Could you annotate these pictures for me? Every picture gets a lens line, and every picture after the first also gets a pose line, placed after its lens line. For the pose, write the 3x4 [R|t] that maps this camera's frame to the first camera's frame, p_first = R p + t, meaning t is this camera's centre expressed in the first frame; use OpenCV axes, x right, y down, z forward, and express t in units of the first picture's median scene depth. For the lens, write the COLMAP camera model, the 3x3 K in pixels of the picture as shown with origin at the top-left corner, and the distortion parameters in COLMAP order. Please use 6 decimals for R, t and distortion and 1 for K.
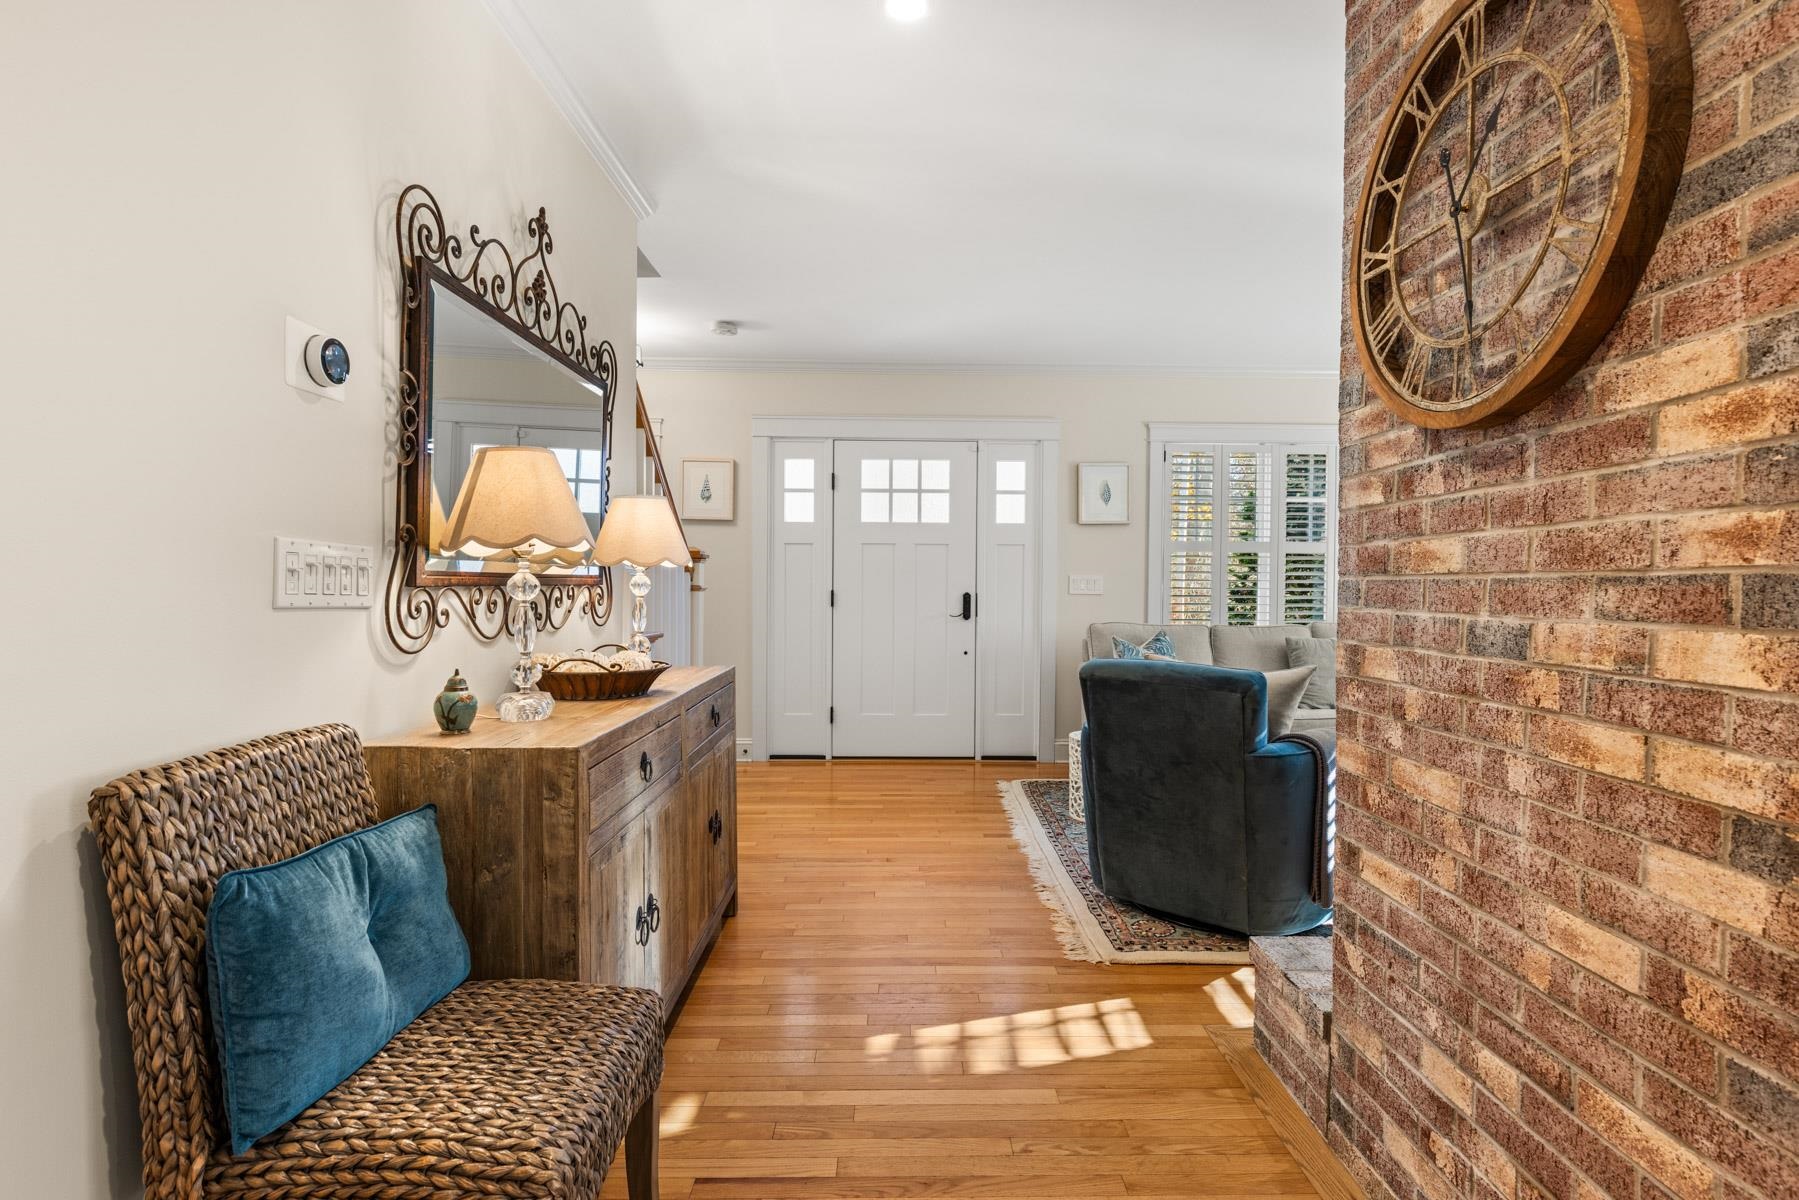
lens RADIAL K [[874.1, 0, 921.2], [0, 874.1, 597.5], [0, 0, 1]] dist [-0.002350, -0.001117]
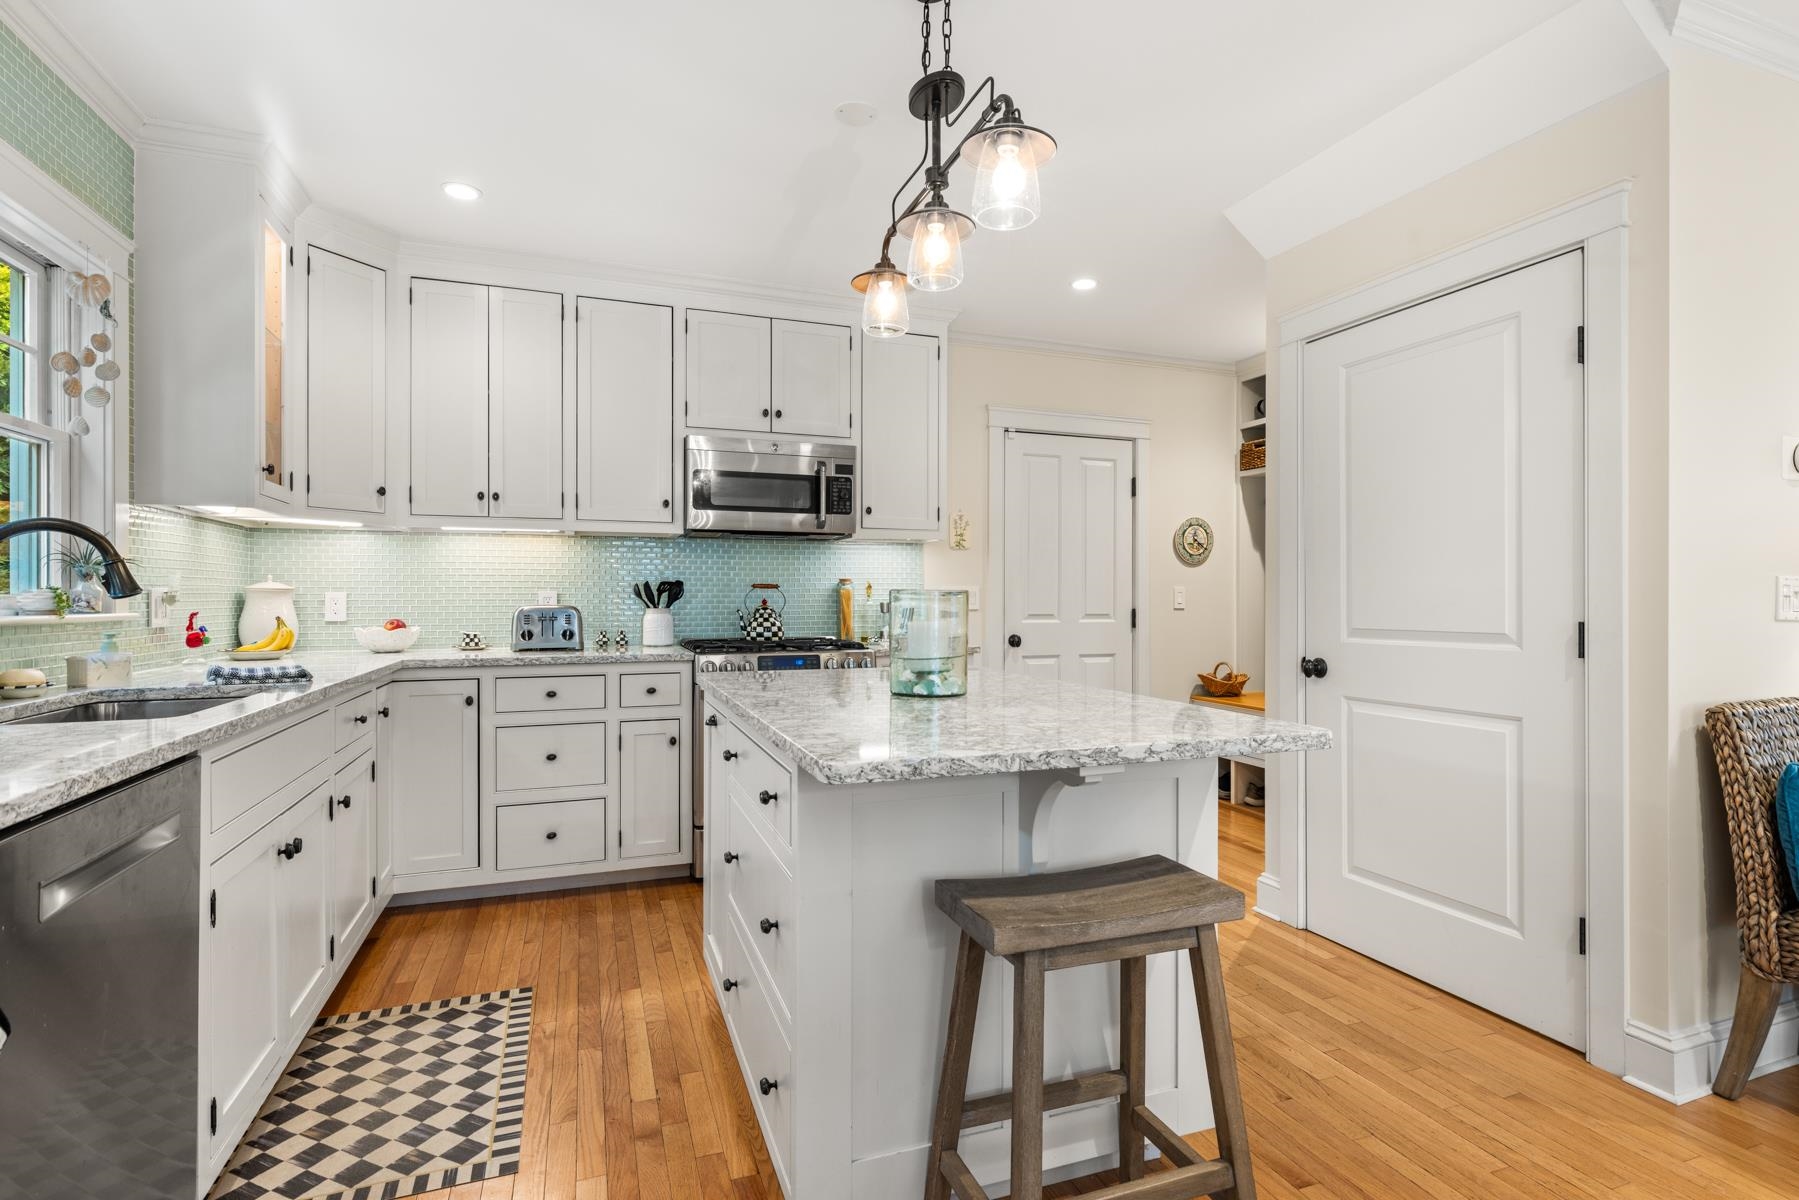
lens RADIAL K [[874.1, 0, 881.3], [0, 874.1, 594.1], [0, 0, 1]] dist [-0.002350, -0.001117]
pose [[0.300328, -0.011376, -0.953768, 0.216308], [-0.012749, 0.999792, -0.015939, 0.008043], [0.953751, 0.016947, 0.300120, -0.784067]]
